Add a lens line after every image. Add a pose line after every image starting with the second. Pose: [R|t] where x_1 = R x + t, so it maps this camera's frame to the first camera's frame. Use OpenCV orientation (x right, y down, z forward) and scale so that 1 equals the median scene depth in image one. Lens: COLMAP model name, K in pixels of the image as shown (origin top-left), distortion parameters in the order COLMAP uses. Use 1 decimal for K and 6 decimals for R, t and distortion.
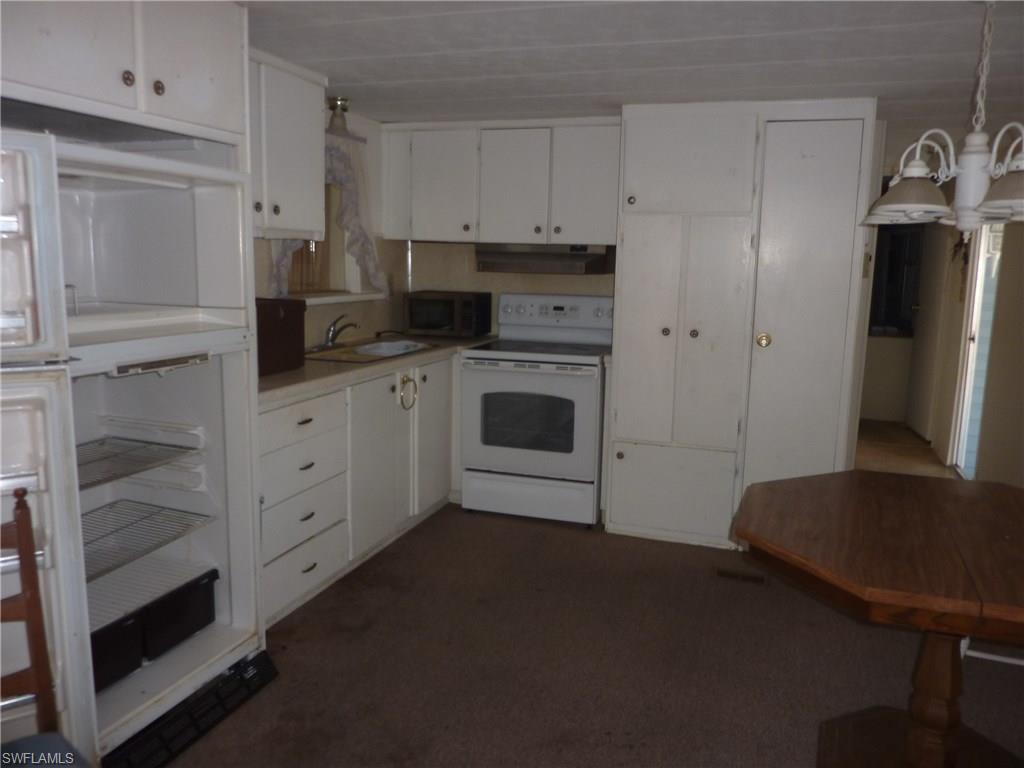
lens RADIAL K [[779.3, 0, 509.5], [0, 779.3, 387.2], [0, 0, 1]] dist [-0.010309, -0.005711]
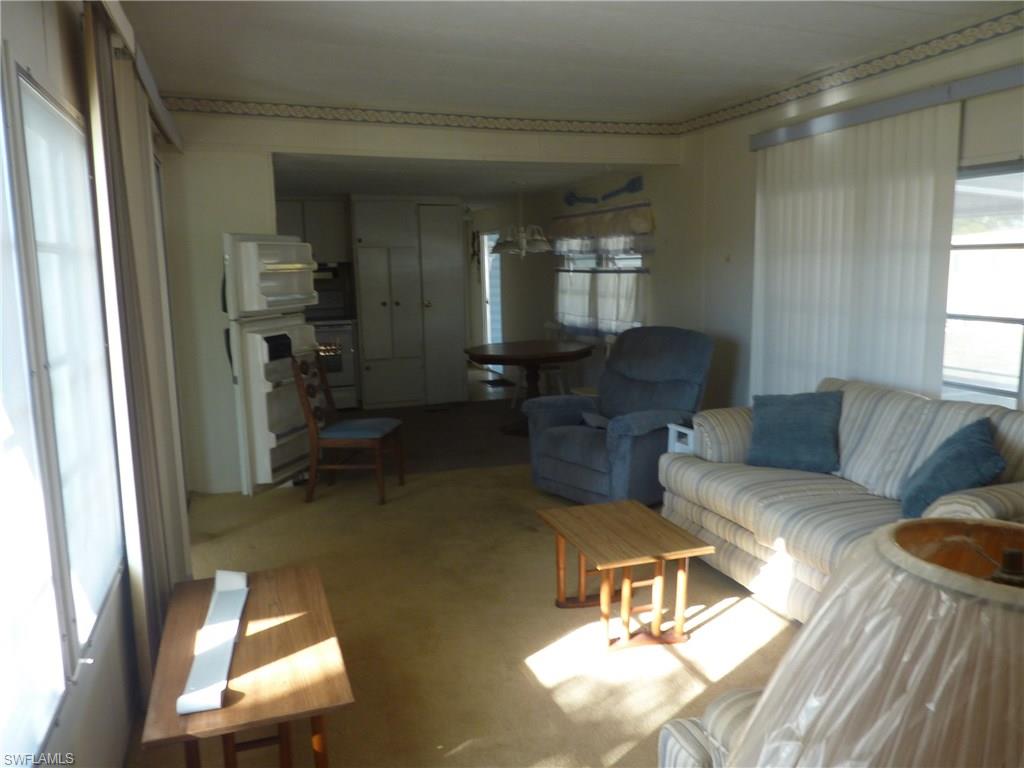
lens RADIAL K [[779.3, 0, 509.5], [0, 779.3, 387.2], [0, 0, 1]] dist [-0.010309, -0.005711]
pose [[0.783315, -0.131071, 0.607650, -0.946734], [0.132991, 0.990220, 0.042154, 0.119981], [-0.607233, 0.047792, 0.793085, -0.955389]]
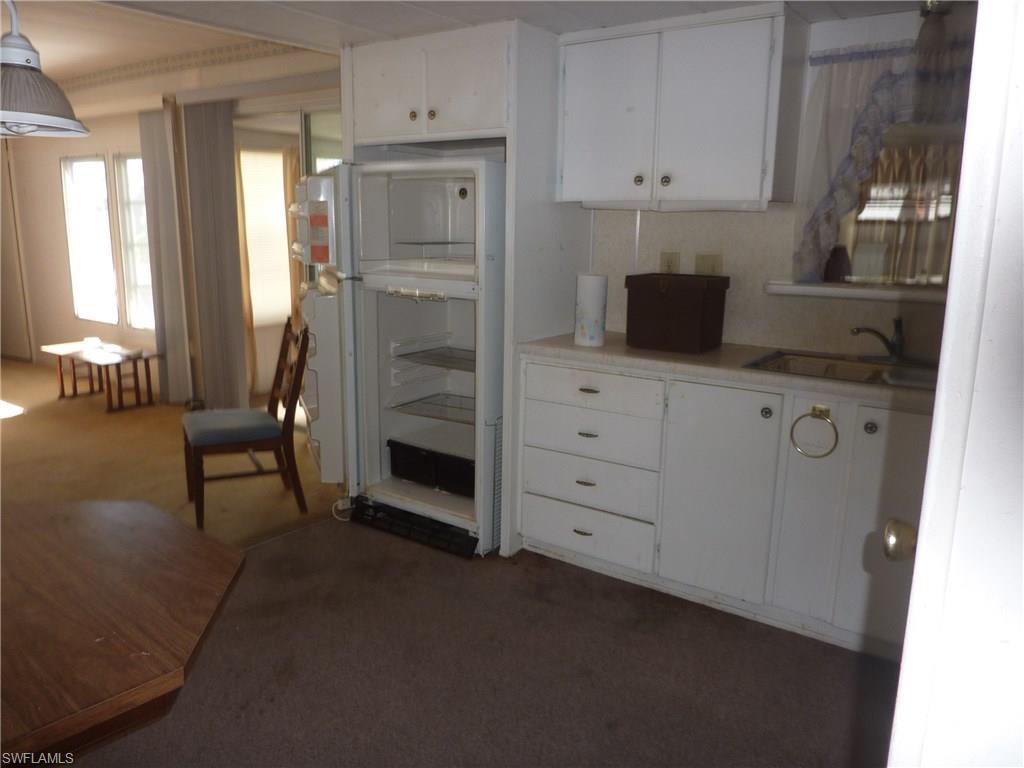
lens RADIAL K [[779.3, 0, 509.5], [0, 779.3, 387.2], [0, 0, 1]] dist [-0.010309, -0.005711]
pose [[-0.283457, 0.173034, -0.943245, 0.672852], [-0.176171, 0.957452, 0.228582, -0.161480], [0.942664, 0.230966, -0.240913, 1.057684]]
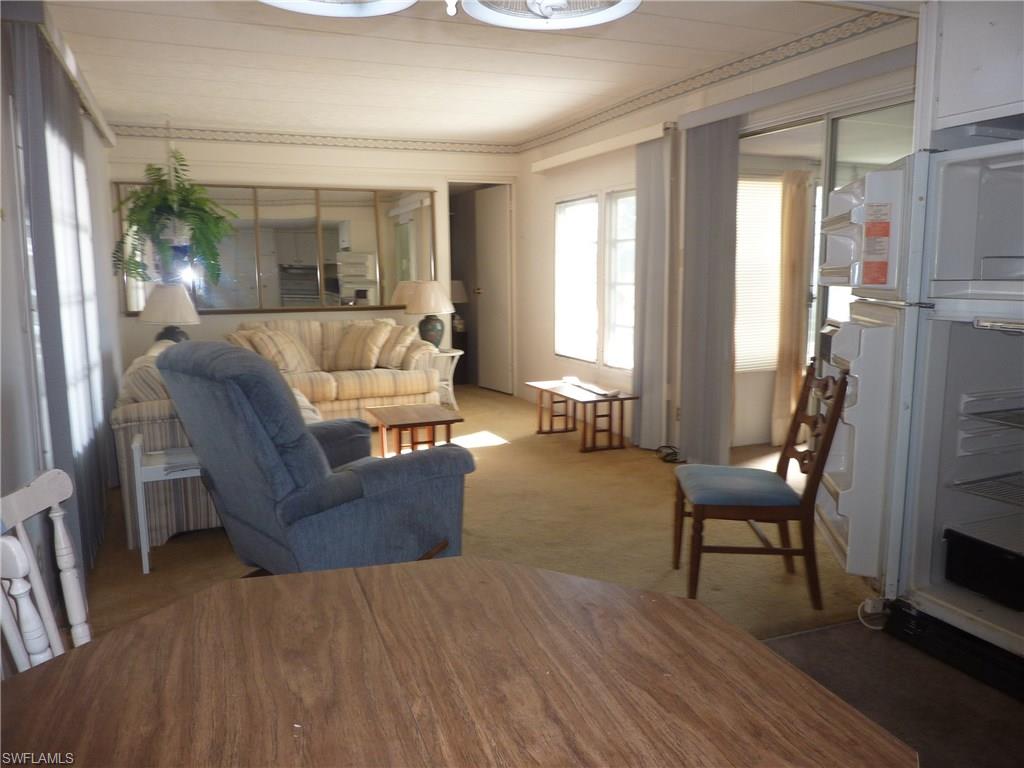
lens RADIAL K [[779.3, 0, 509.5], [0, 779.3, 387.2], [0, 0, 1]] dist [-0.010309, -0.005711]
pose [[-0.741985, 0.077647, -0.665905, 0.537236], [-0.118474, 0.962452, 0.244235, -0.084841], [0.659865, 0.260110, -0.704926, 0.864435]]
